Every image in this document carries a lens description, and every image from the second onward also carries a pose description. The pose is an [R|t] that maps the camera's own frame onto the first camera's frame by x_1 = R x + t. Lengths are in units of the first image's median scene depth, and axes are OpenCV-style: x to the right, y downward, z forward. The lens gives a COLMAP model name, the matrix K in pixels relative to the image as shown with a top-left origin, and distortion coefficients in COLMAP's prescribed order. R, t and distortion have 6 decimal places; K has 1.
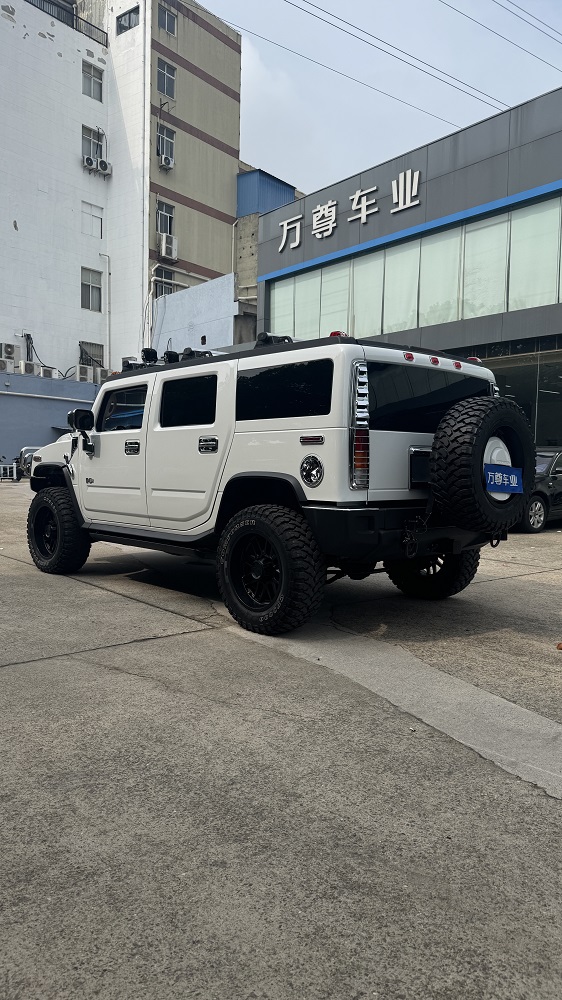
lens RADIAL K [[696.0, 0, 281.0], [0, 696.0, 500.0], [0, 0, 1]] dist [0.057530, -0.055221]
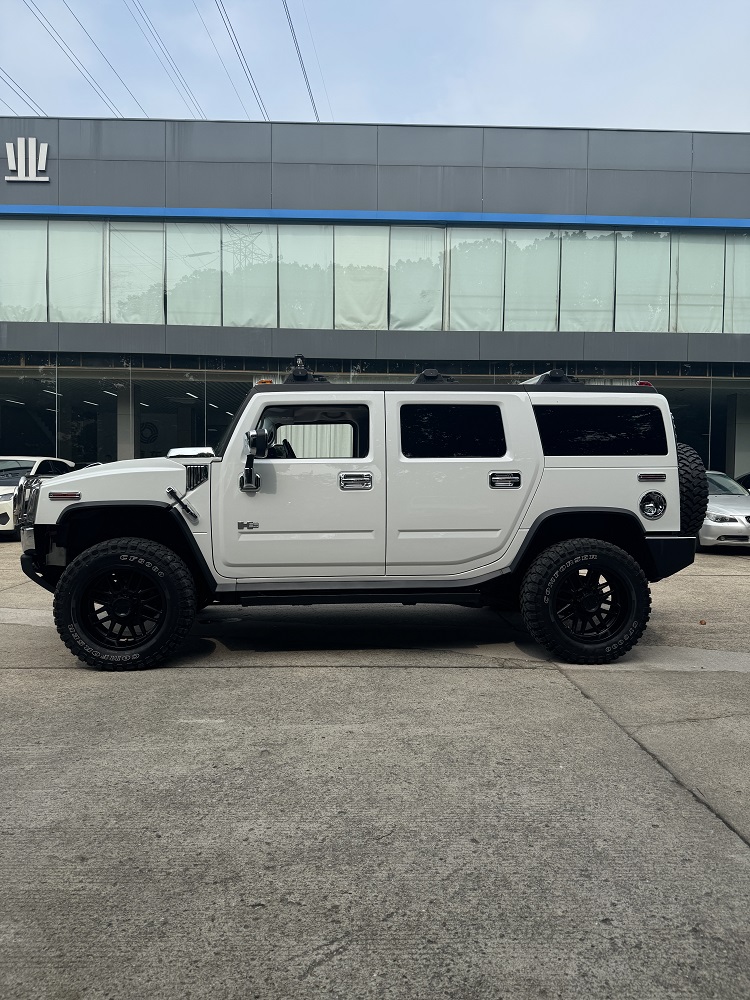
lens RADIAL K [[708.5, 0, 375.0], [0, 708.5, 500.0], [0, 0, 1]] dist [0.000551, -0.001203]
pose [[0.624108, -0.037433, 0.780441, -0.757850], [0.044420, 0.998936, 0.012391, -0.056724], [-0.780074, 0.026934, 0.625107, 0.432497]]
